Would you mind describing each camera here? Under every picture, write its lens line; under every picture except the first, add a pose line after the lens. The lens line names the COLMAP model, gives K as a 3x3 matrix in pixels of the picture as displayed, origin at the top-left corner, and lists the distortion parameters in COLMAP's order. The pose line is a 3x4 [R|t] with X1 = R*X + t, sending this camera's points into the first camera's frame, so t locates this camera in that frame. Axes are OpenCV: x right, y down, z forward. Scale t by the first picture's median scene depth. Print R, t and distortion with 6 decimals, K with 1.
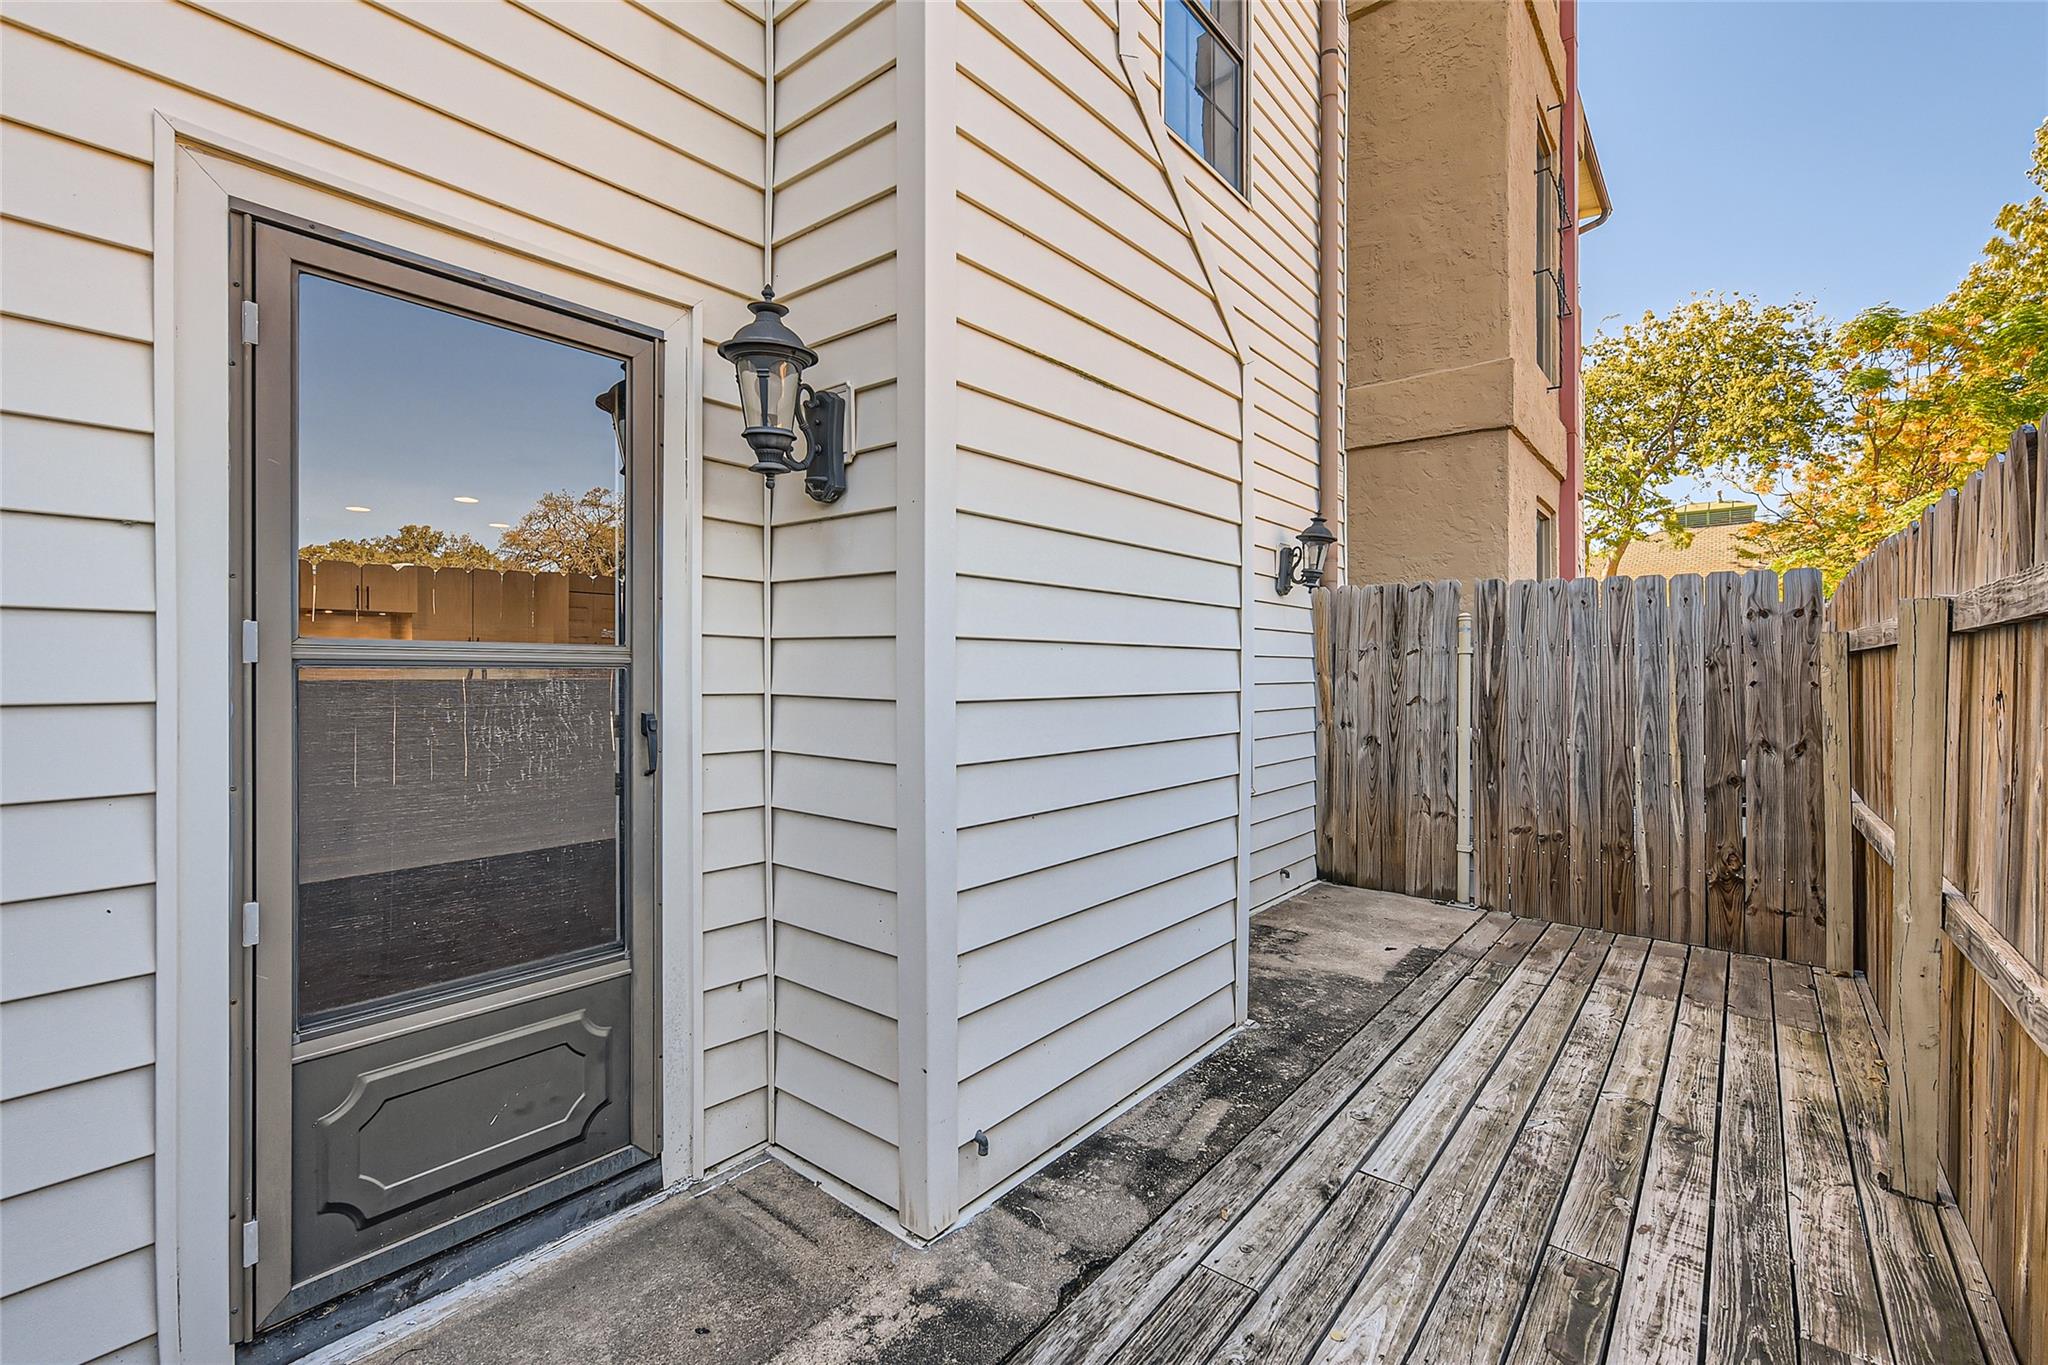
lens RADIAL K [[899.3, 0, 1022.2], [0, 899.3, 669.8], [0, 0, 1]] dist [0.000191, 0.000581]
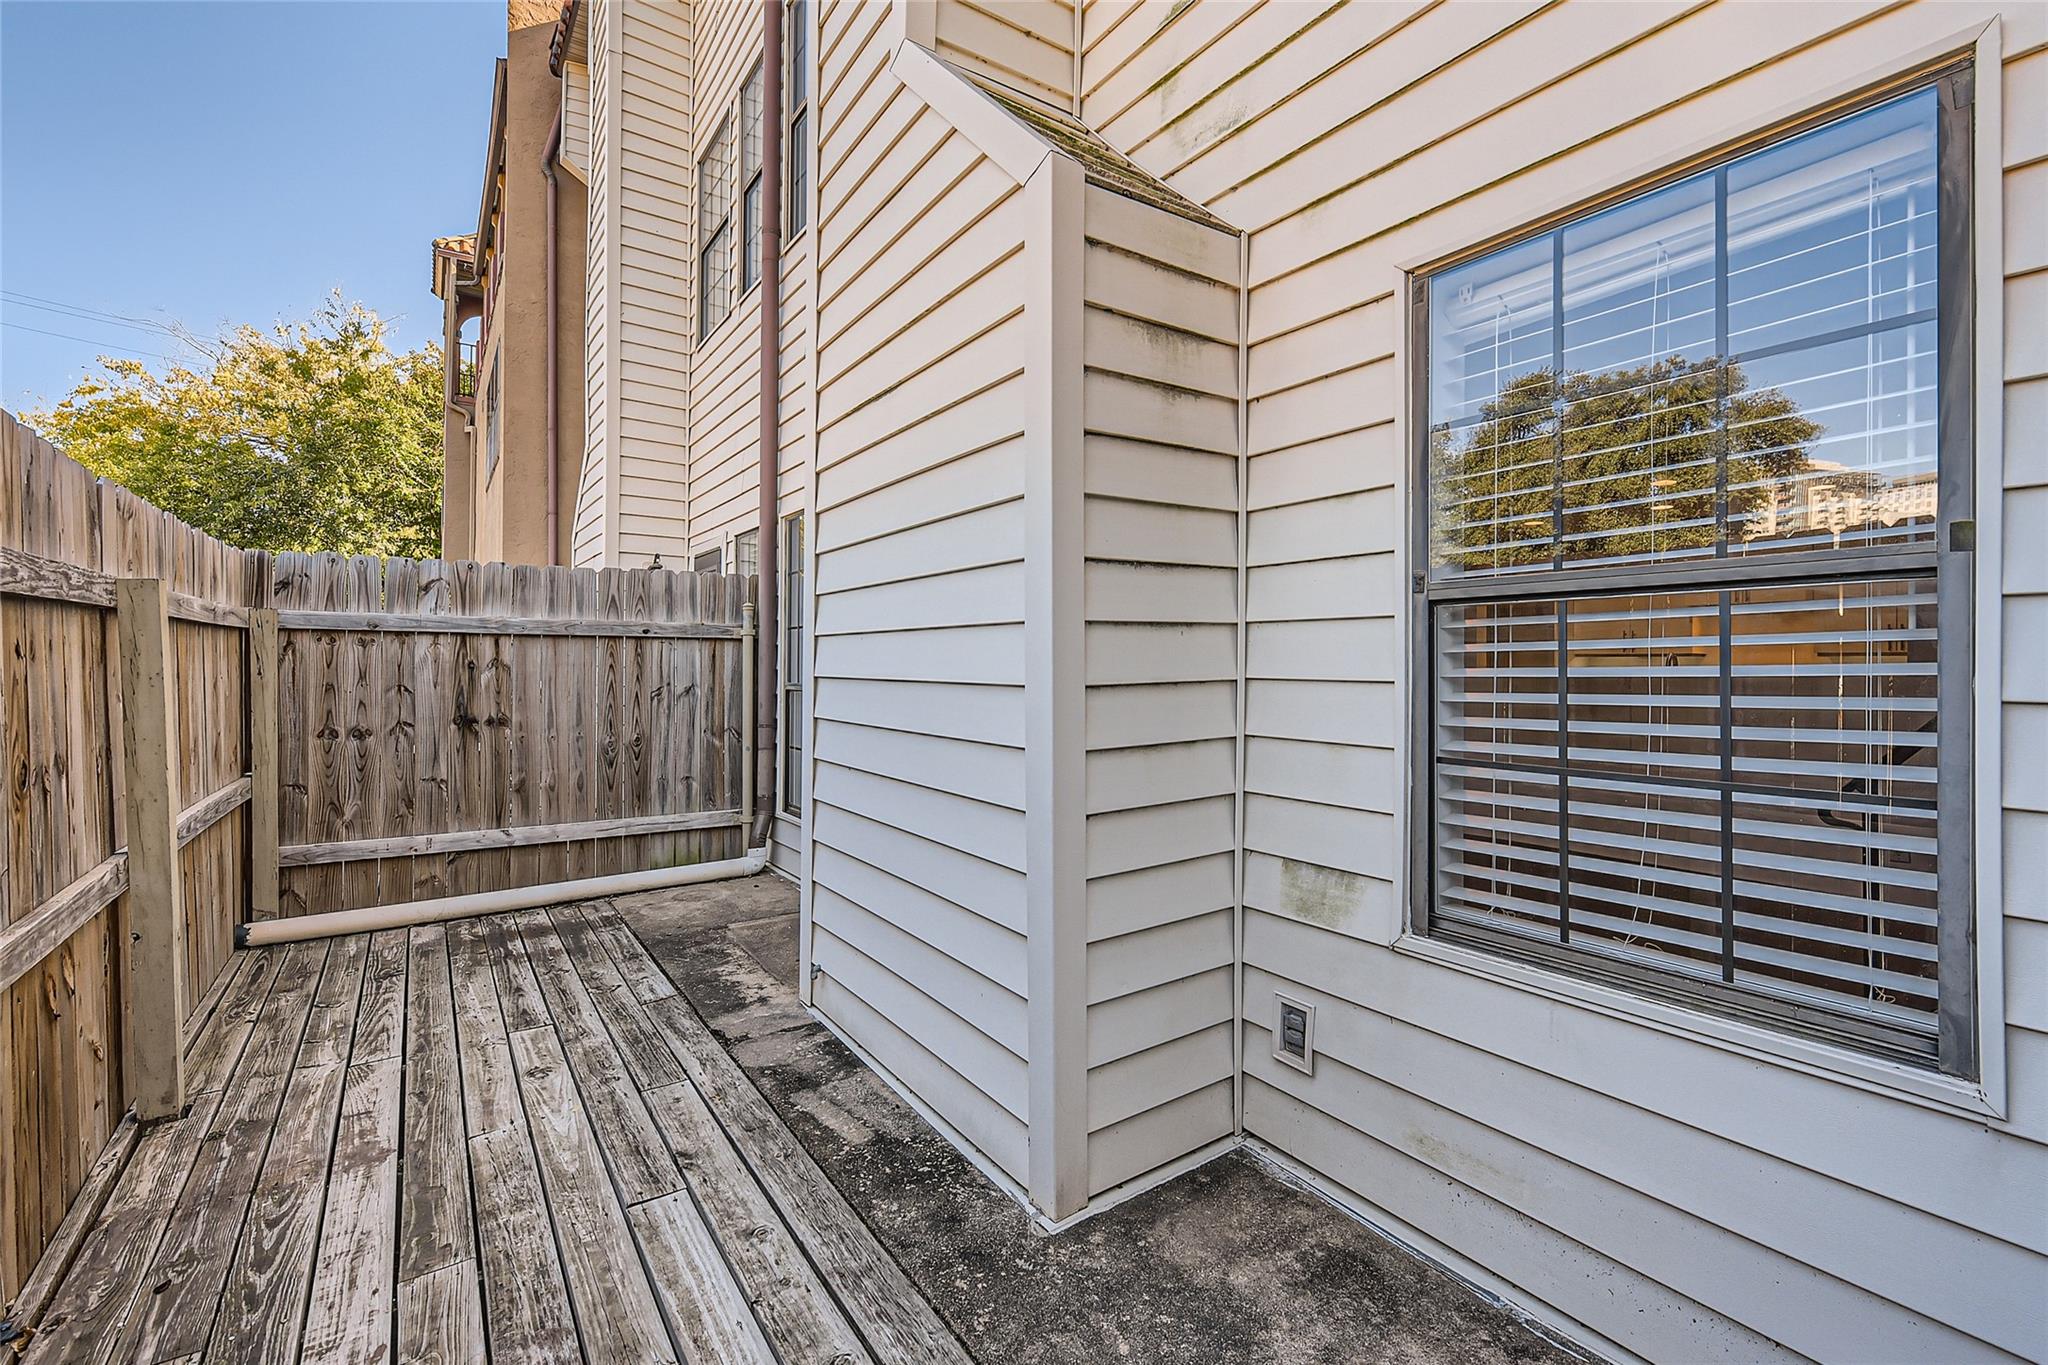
lens RADIAL K [[899.3, 0, 1022.2], [0, 899.3, 669.8], [0, 0, 1]] dist [0.000191, 0.000581]
pose [[-0.293150, 0.004817, -0.956054, 1.174975], [-0.001024, 0.999985, 0.005352, 0.020031], [0.956066, 0.002548, -0.293141, 1.629421]]
